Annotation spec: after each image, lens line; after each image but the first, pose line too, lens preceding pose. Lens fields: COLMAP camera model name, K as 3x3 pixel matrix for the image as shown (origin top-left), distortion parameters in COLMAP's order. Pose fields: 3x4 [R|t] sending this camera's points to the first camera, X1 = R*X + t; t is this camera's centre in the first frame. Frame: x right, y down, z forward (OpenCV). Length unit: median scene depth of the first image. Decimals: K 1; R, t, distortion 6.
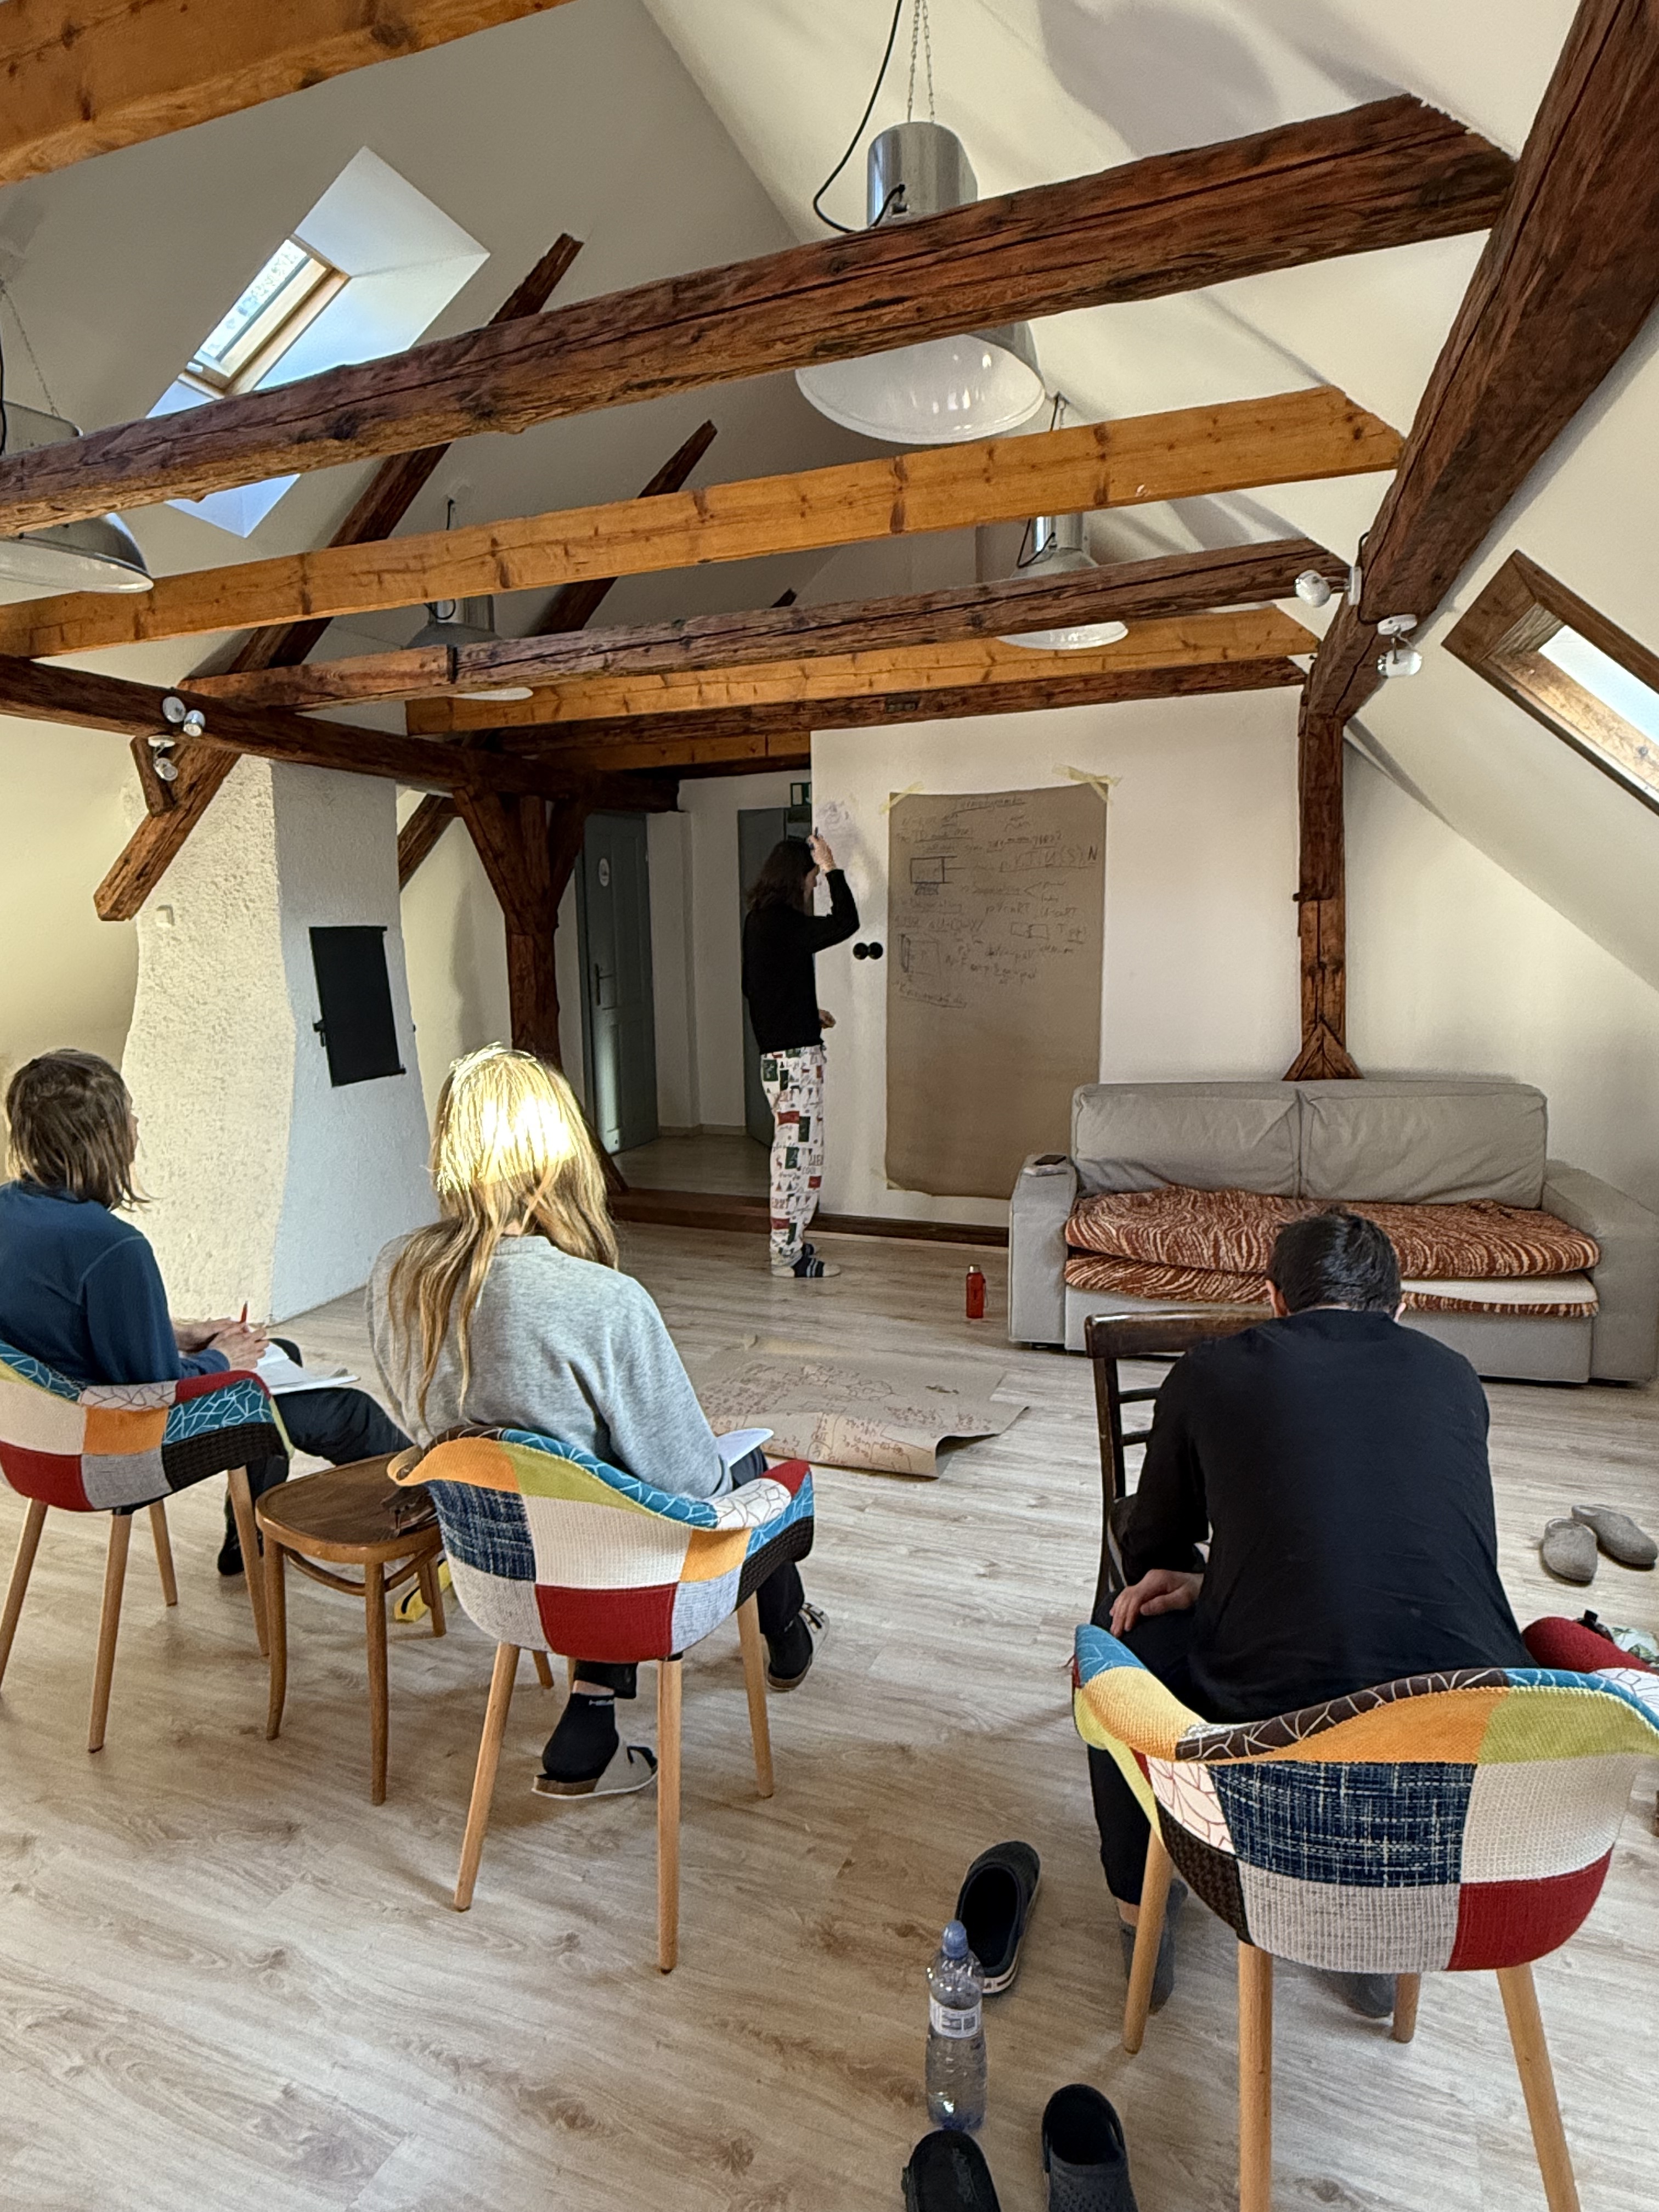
lens RADIAL K [[1295.6, 0, 829.4], [0, 1295.6, 1116.9], [0, 0, 1]] dist [-0.005854, 0.008318]
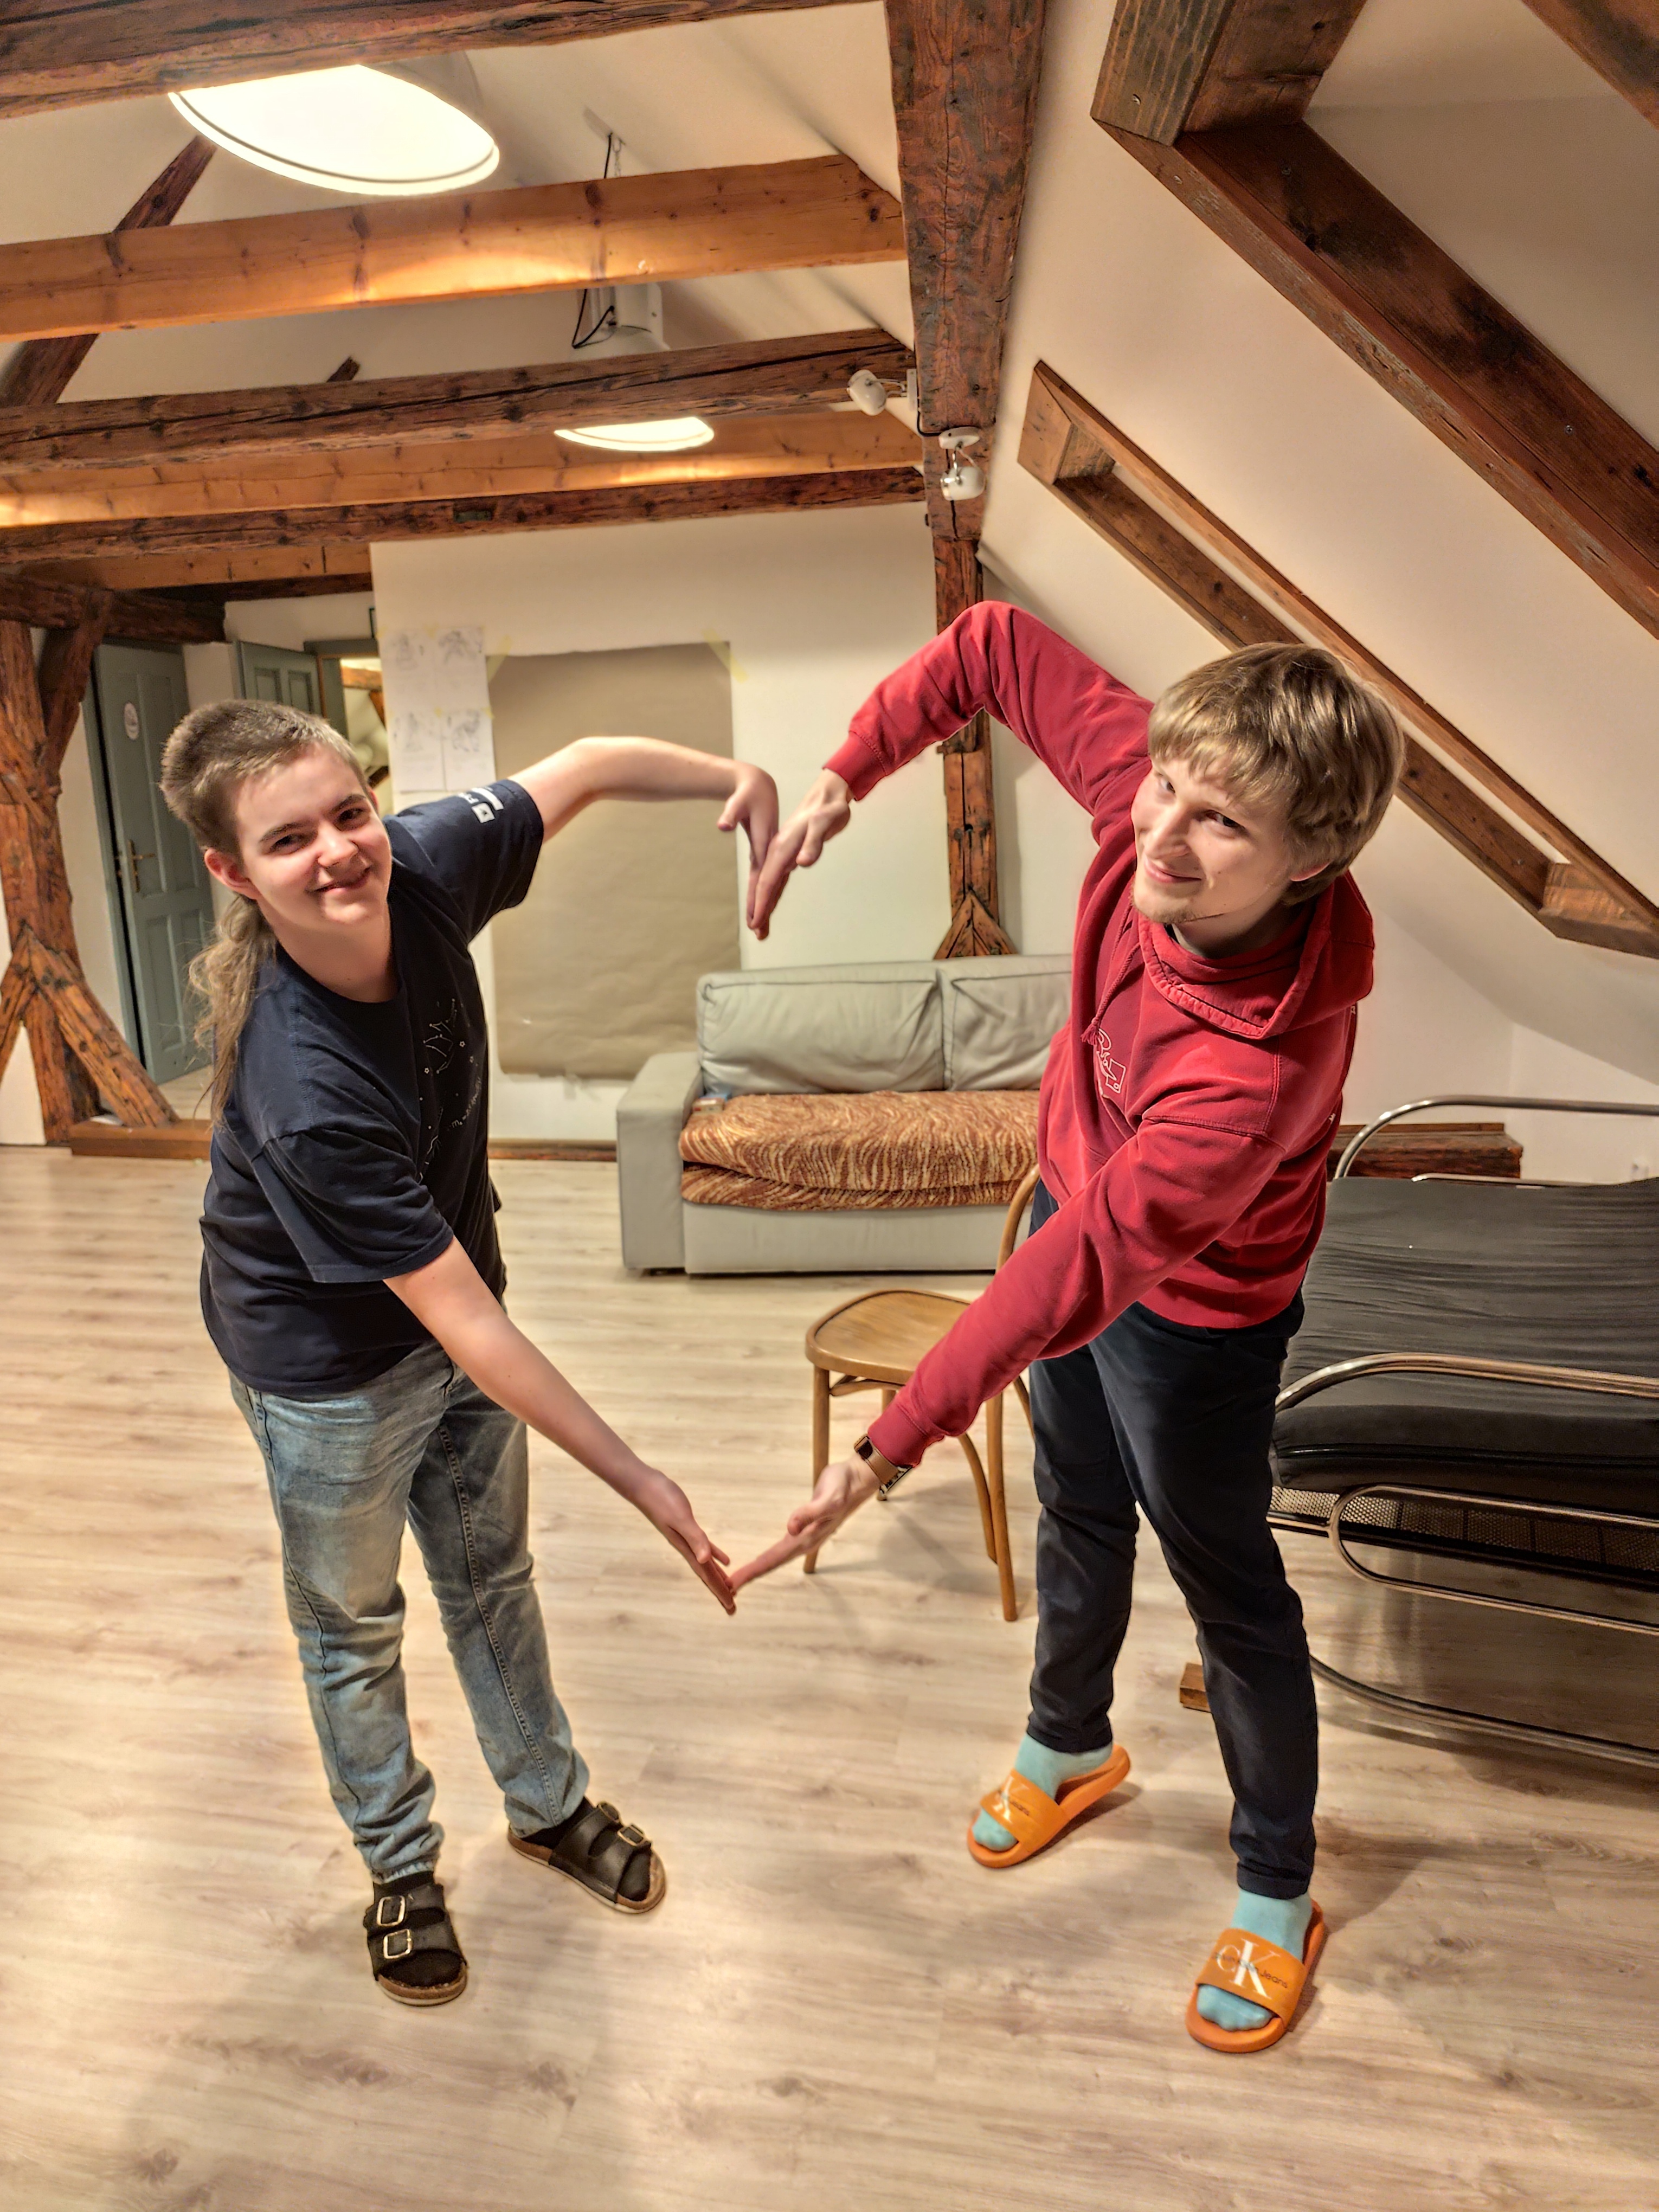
lens RADIAL K [[1539.4, 0, 819.9], [0, 1539.4, 1137.3], [0, 0, 1]] dist [0.022025, -0.028434]
pose [[0.979341, -0.056262, 0.194230, 0.084813], [0.040786, 0.995733, 0.082780, 0.004521], [-0.198059, -0.073148, 0.977457, -0.039448]]
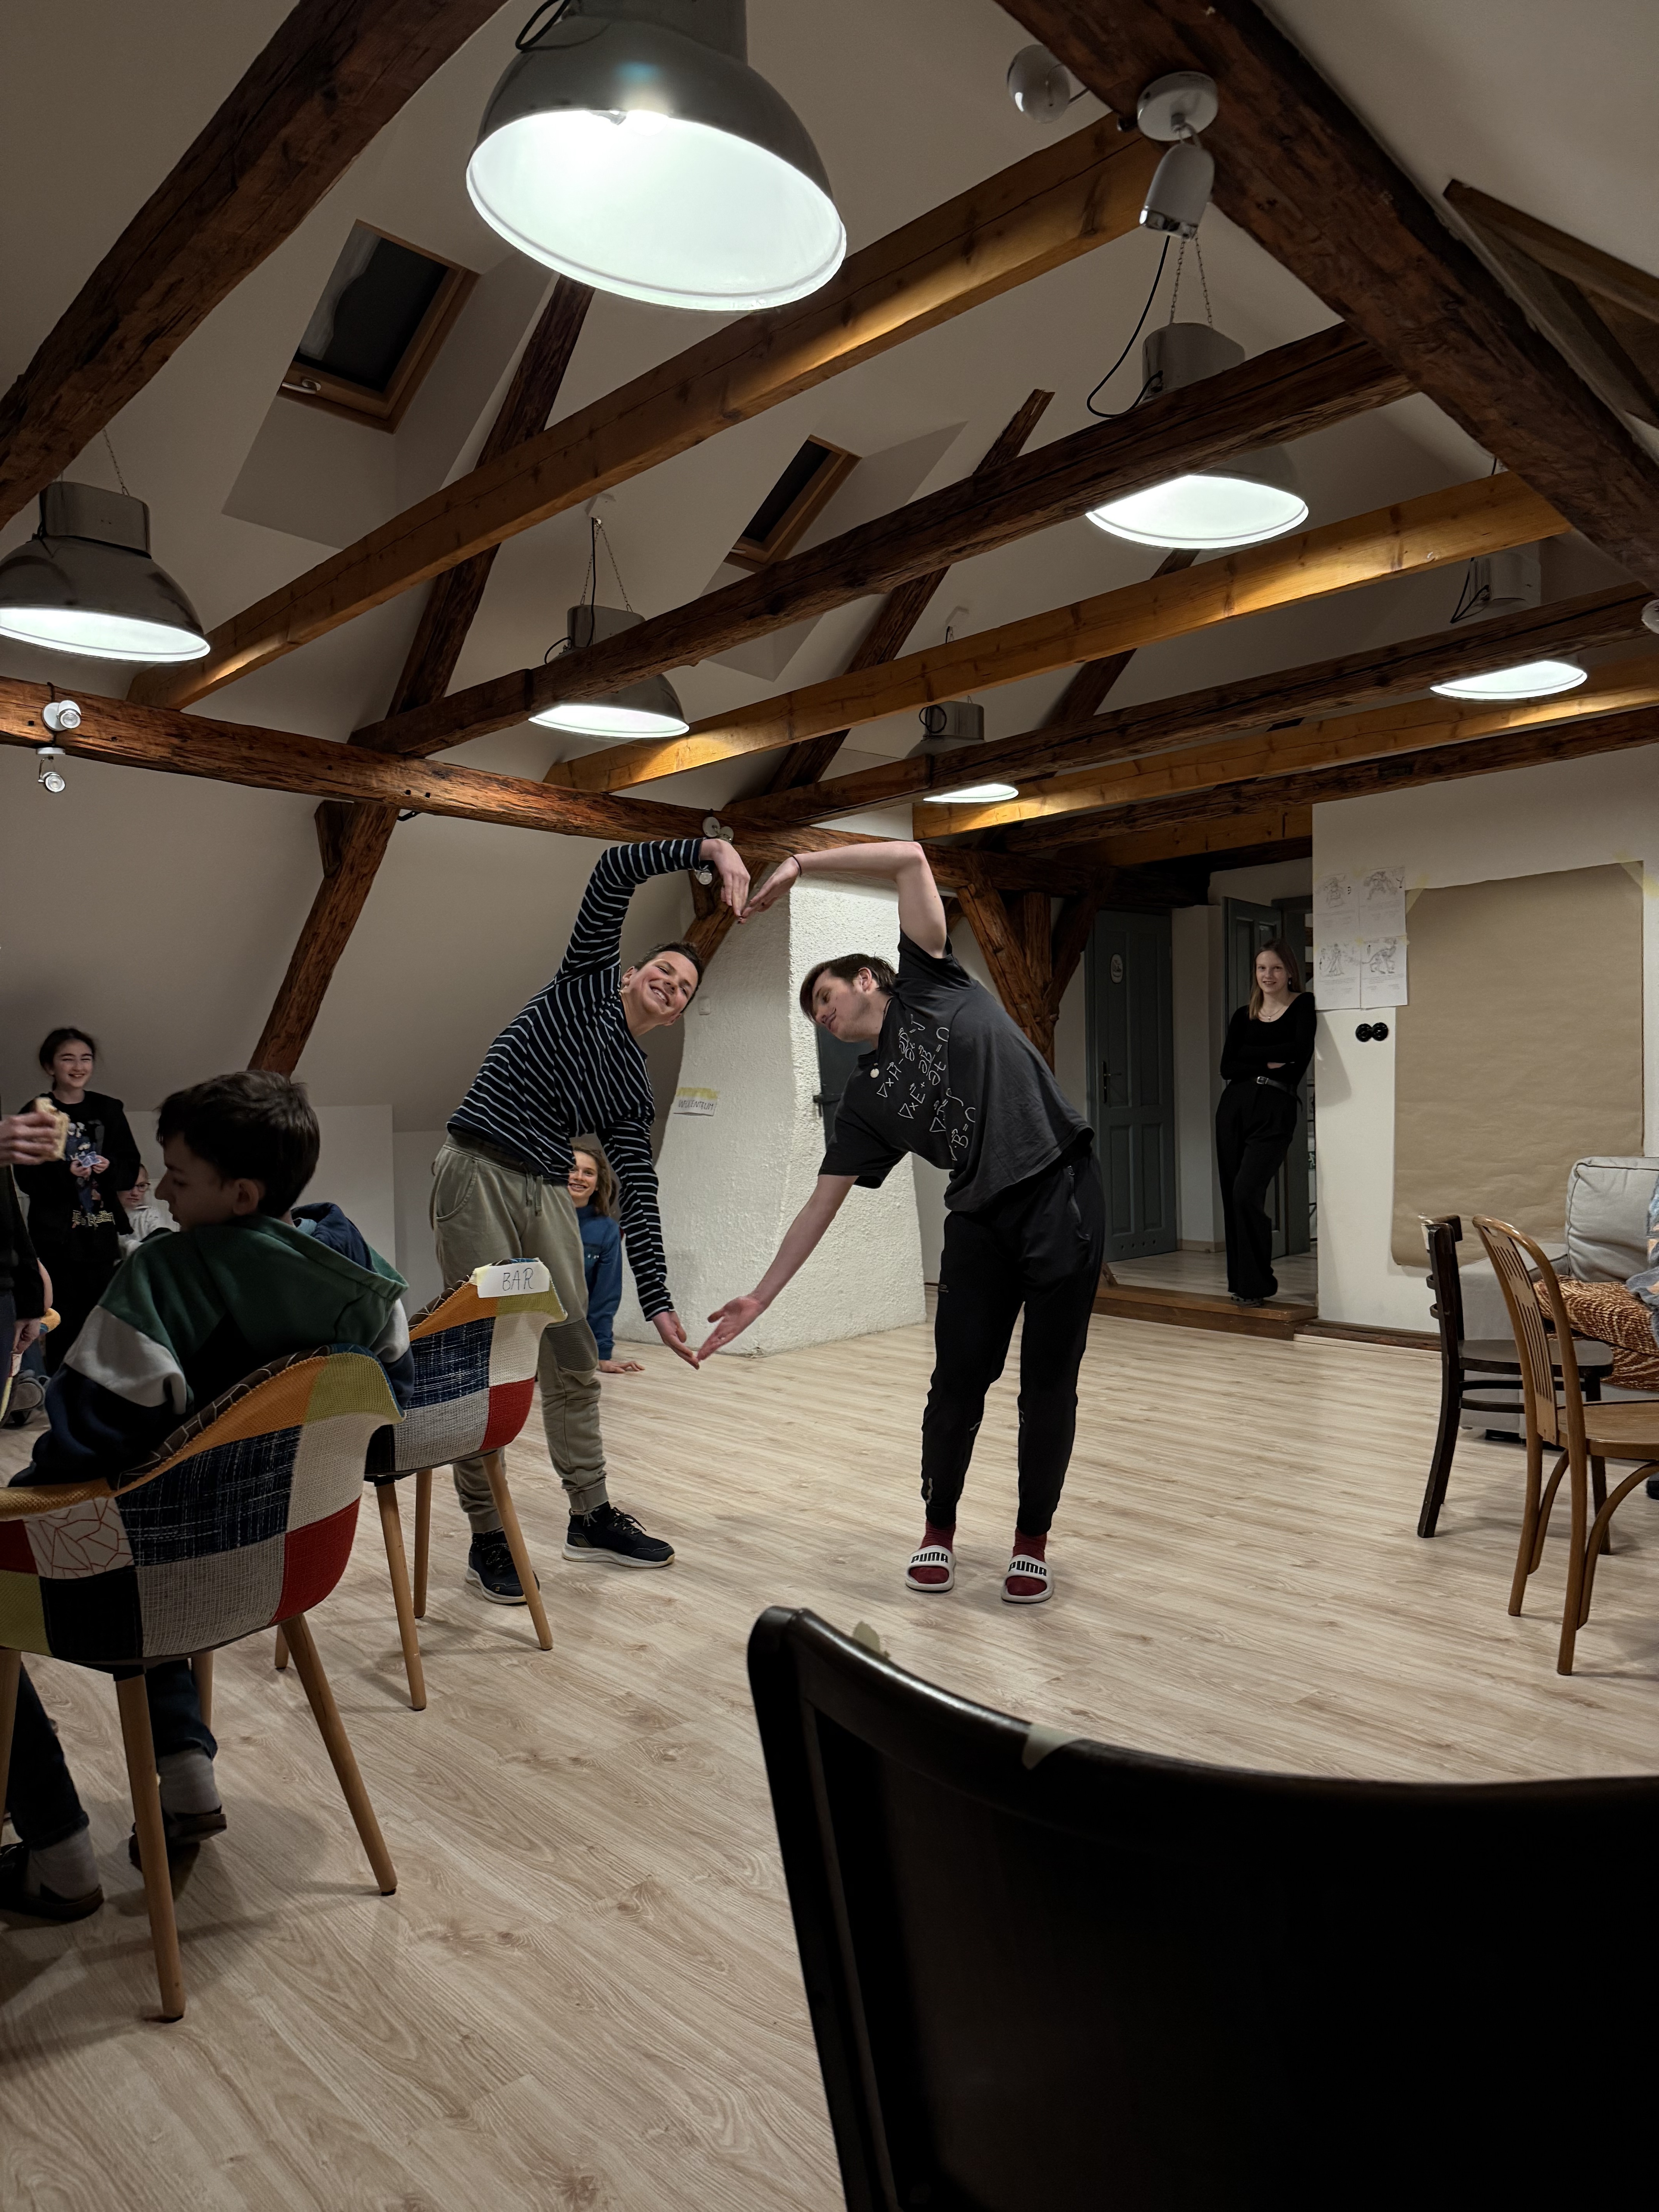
lens RADIAL K [[1550.7, 0, 814.3], [0, 1550.7, 1117.5], [0, 0, 1]] dist [-0.000848, -0.017837]
pose [[0.906419, 0.003153, -0.422369, 0.219717], [-0.052586, 0.993035, -0.105438, 0.111534], [0.419094, 0.117782, 0.900271, -0.248299]]
